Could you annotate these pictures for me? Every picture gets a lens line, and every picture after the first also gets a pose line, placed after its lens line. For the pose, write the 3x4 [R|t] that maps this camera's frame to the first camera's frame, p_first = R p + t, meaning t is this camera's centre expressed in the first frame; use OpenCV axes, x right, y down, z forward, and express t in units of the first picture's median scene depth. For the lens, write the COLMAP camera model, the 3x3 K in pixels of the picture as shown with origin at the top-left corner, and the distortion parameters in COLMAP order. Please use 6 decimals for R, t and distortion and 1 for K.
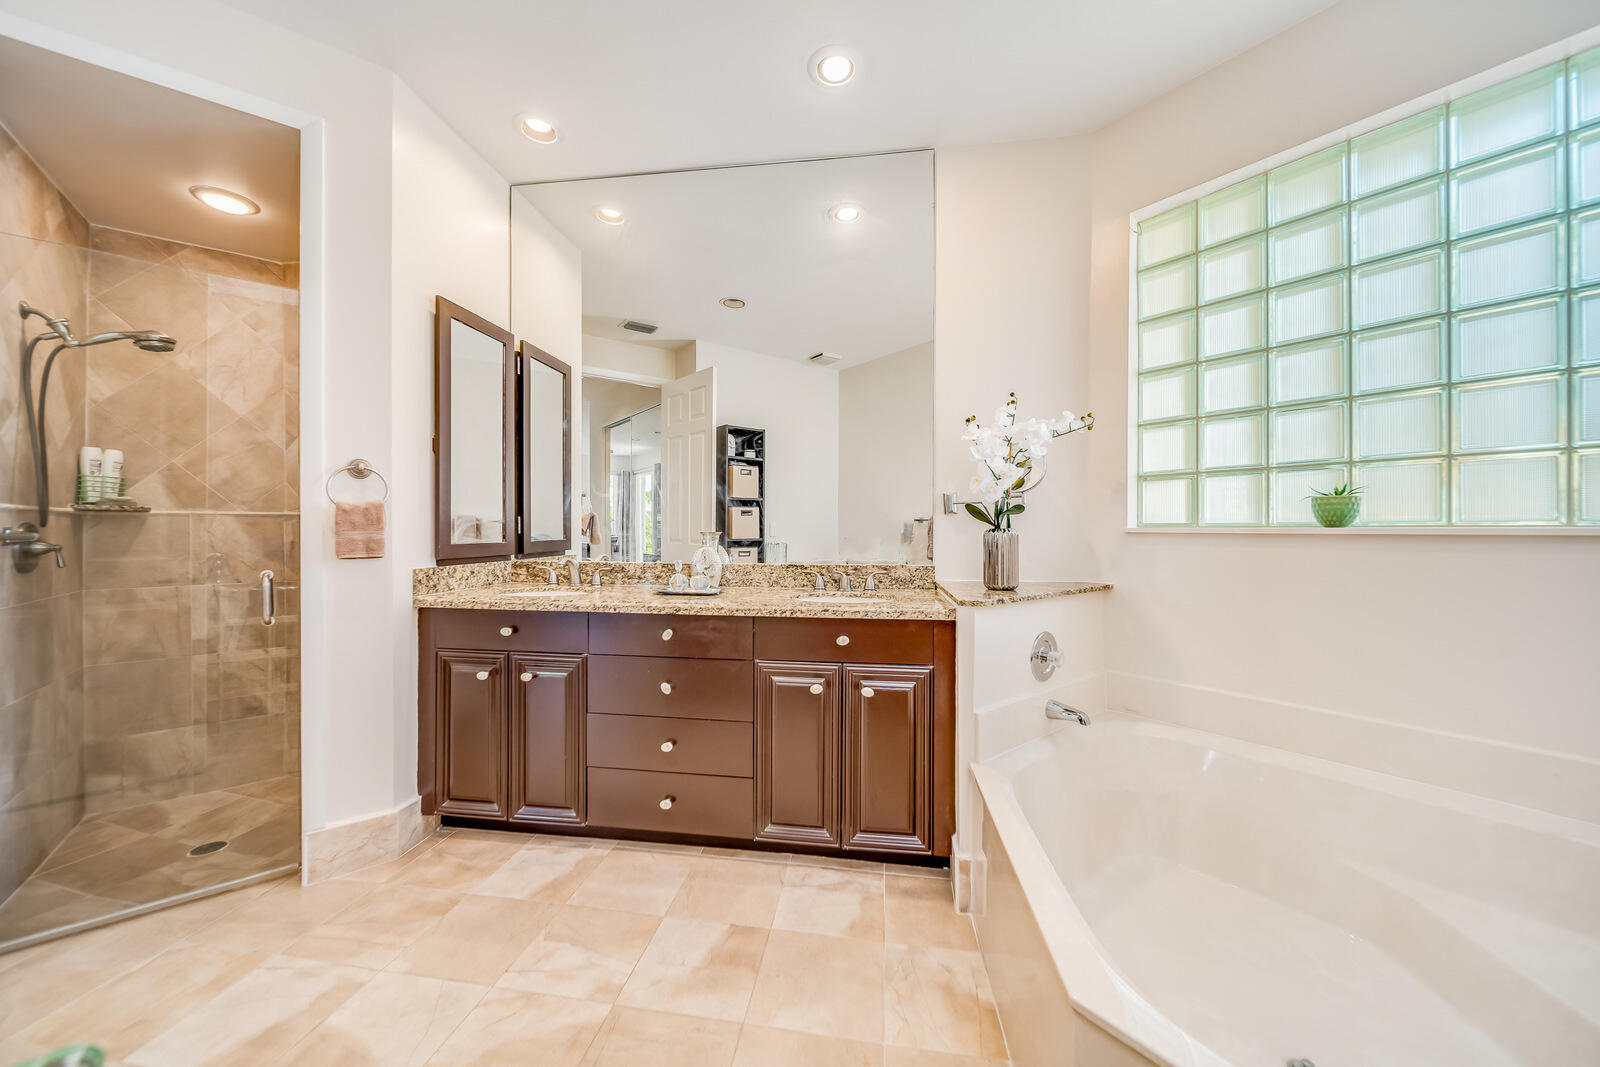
lens RADIAL K [[573.2, 0, 793.5], [0, 573.2, 529.6], [0, 0, 1]] dist [-0.000117, 0.000106]
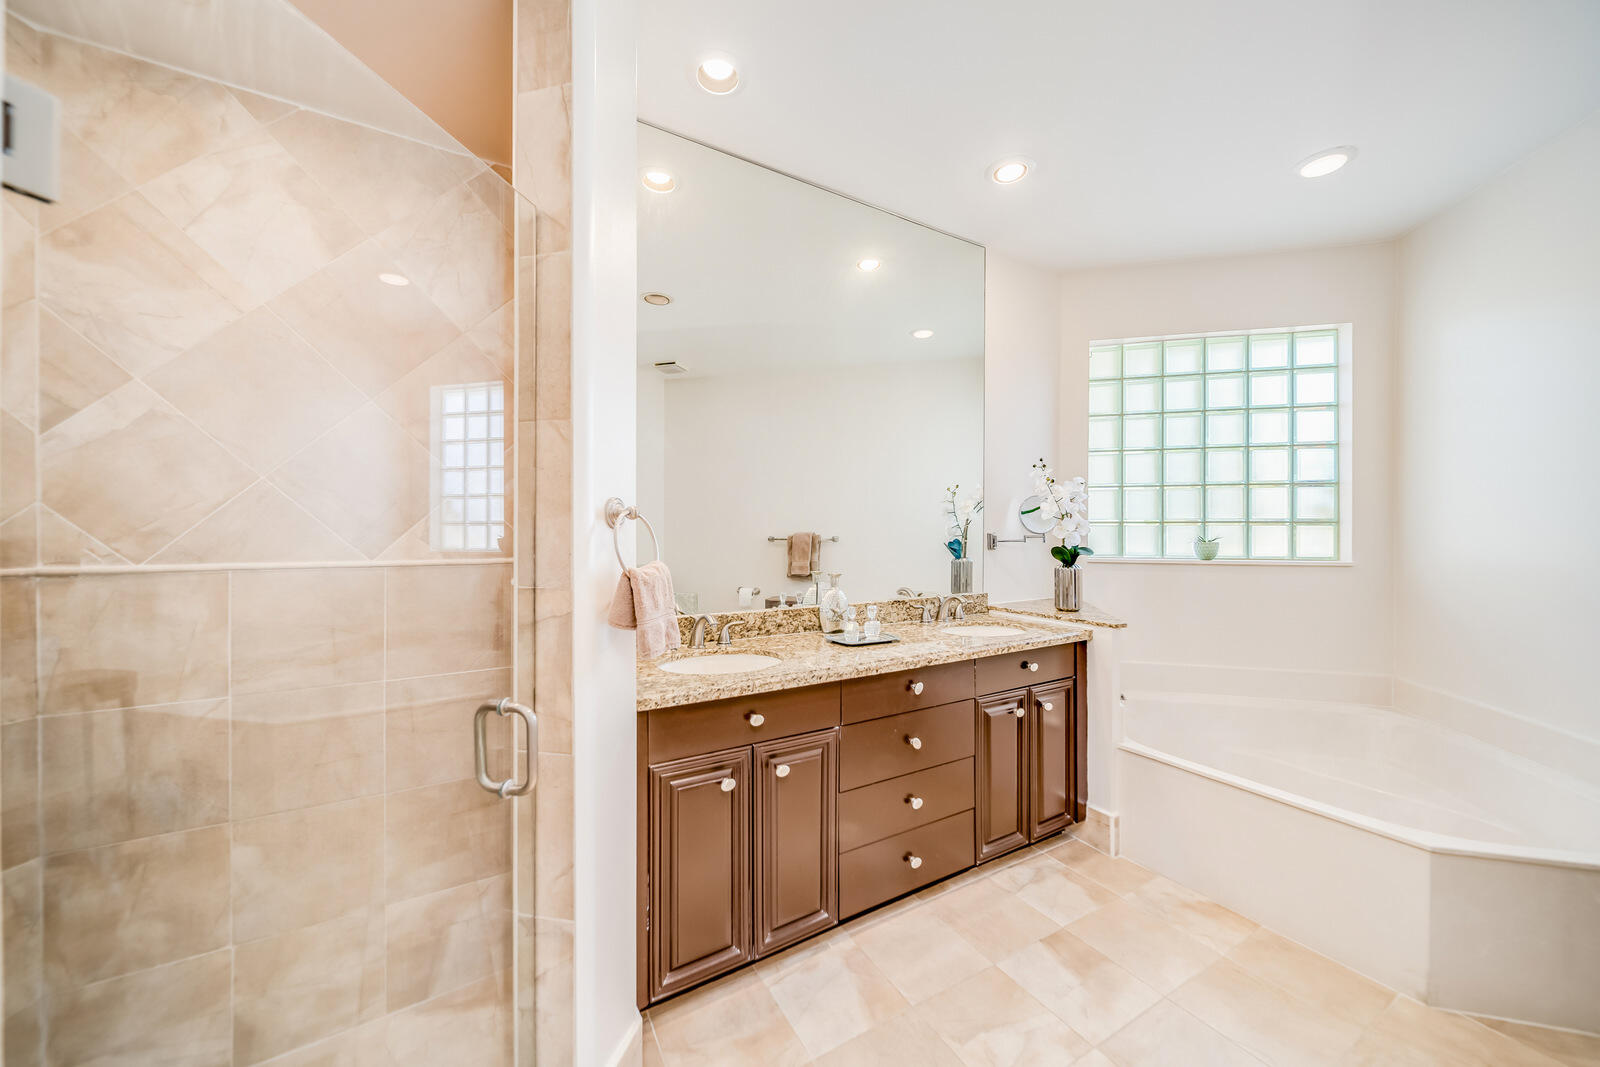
lens RADIAL K [[573.2, 0, 793.5], [0, 573.2, 529.6], [0, 0, 1]] dist [-0.000117, 0.000106]
pose [[0.781881, -0.002542, 0.623423, -0.942954], [-0.000499, 0.999989, 0.004704, -0.086060], [-0.623428, -0.003989, 0.781871, 0.353663]]
